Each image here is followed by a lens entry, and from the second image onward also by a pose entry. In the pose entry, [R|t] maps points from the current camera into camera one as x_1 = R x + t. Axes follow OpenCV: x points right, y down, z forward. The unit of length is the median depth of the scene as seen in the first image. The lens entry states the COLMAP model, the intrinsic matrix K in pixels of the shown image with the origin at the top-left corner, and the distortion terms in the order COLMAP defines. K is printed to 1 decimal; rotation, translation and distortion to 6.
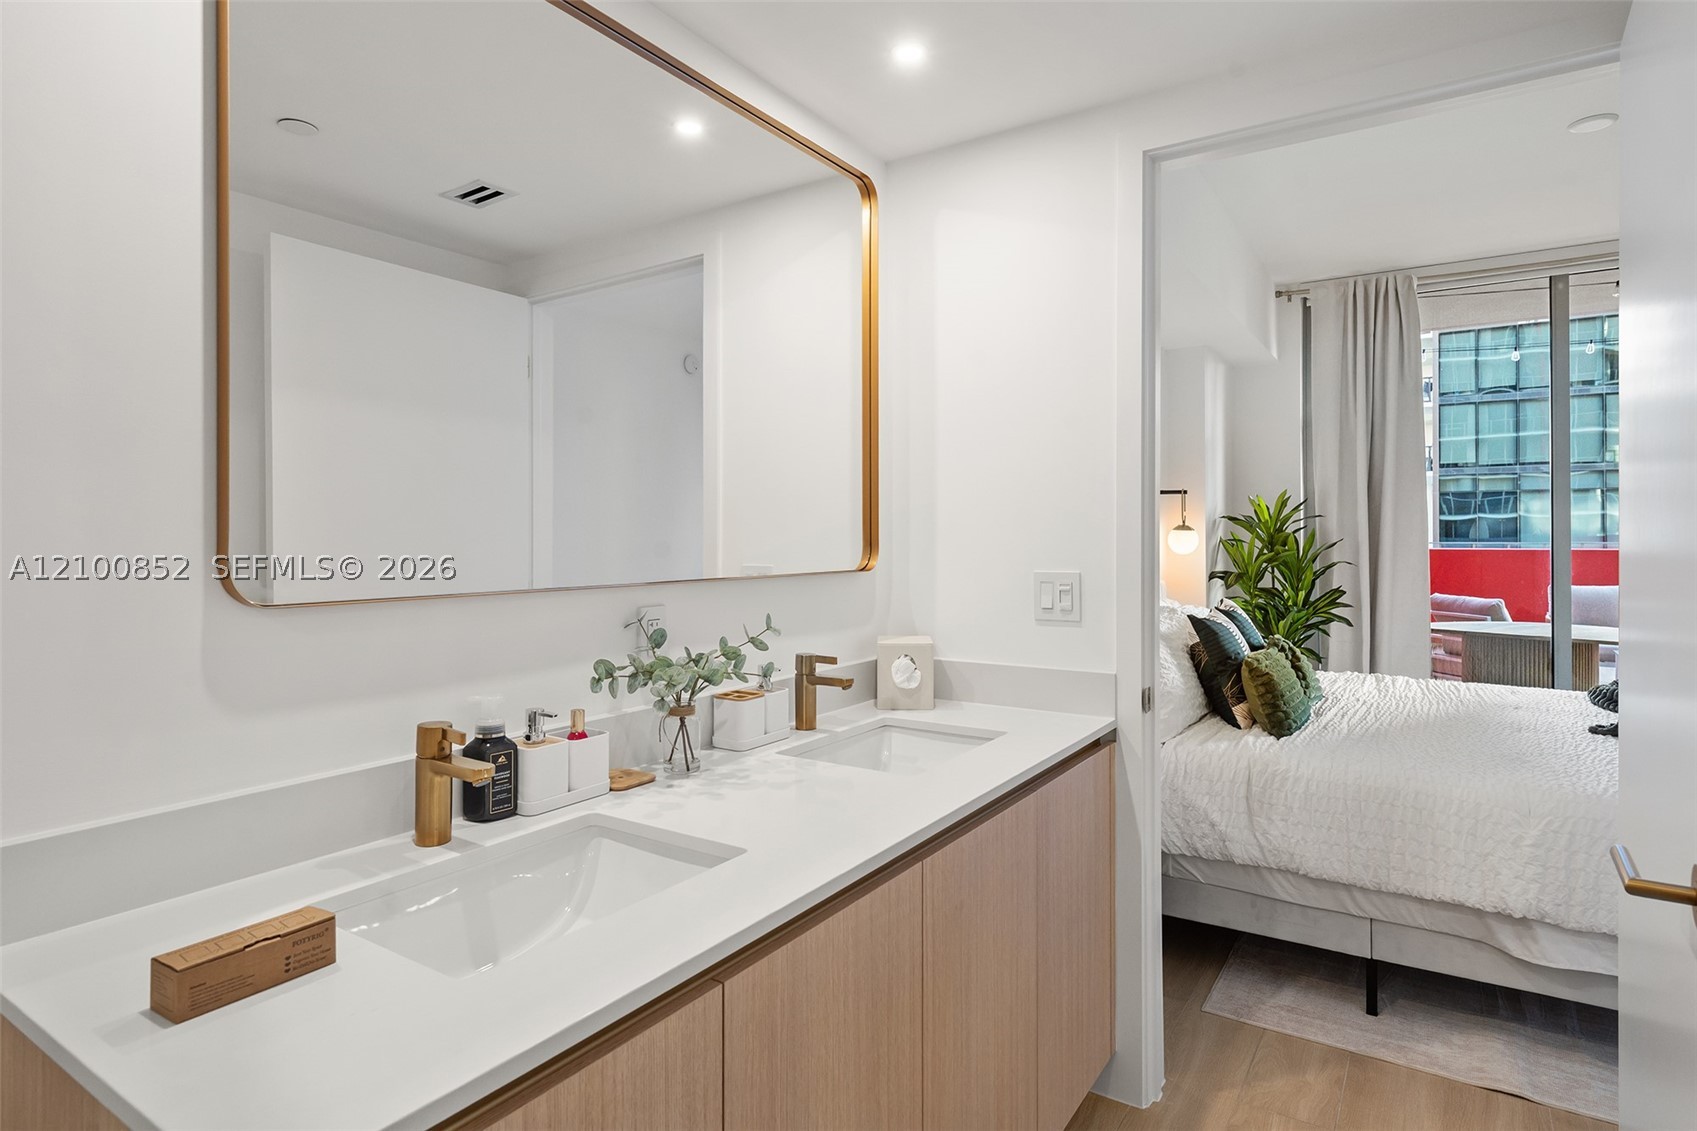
lens RADIAL K [[915.8, 0, 844.5], [0, 915.8, 540.5], [0, 0, 1]] dist [-0.000187, 0.000036]
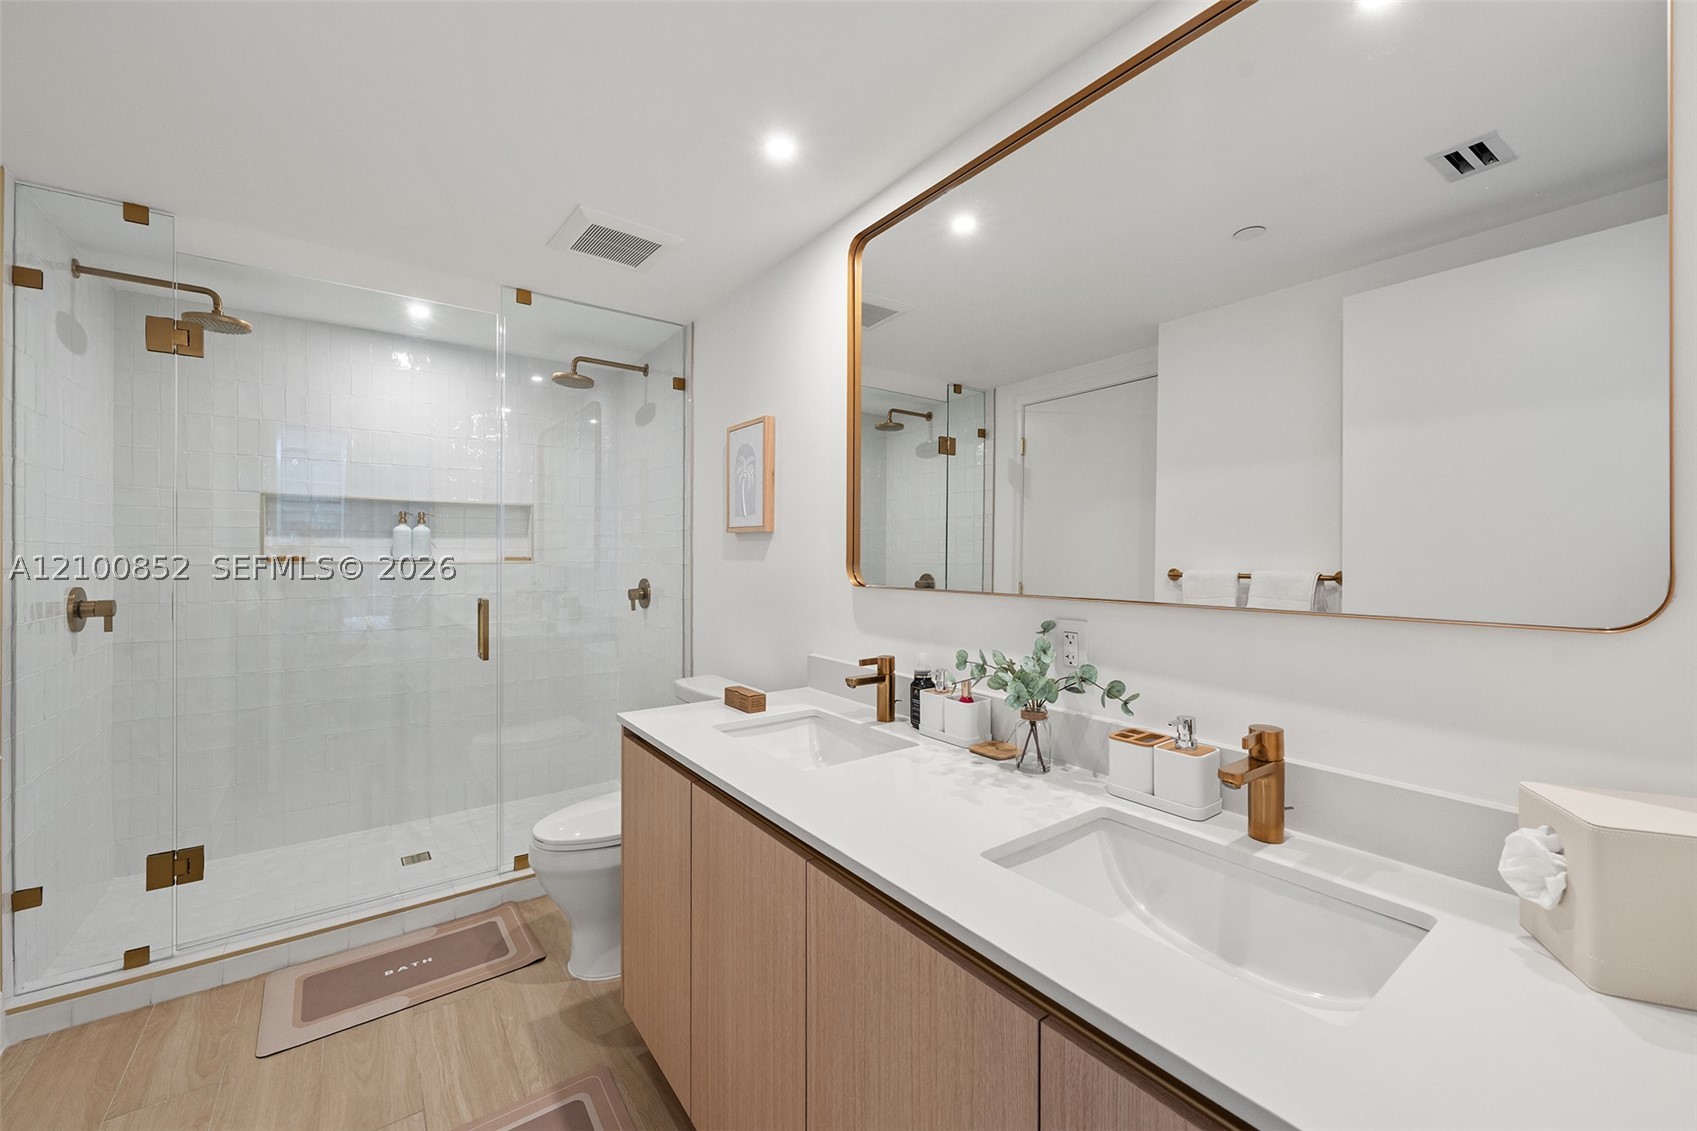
lens RADIAL K [[660.0, 0, 848.5], [0, 660.0, 565.5], [0, 0, 1]] dist [0.000553, 0.000021]
pose [[-0.347523, 0.011309, -0.937603, 0.765576], [0.001047, 0.999931, 0.011673, -0.000142], [0.937671, 0.003075, -0.347511, 1.287453]]
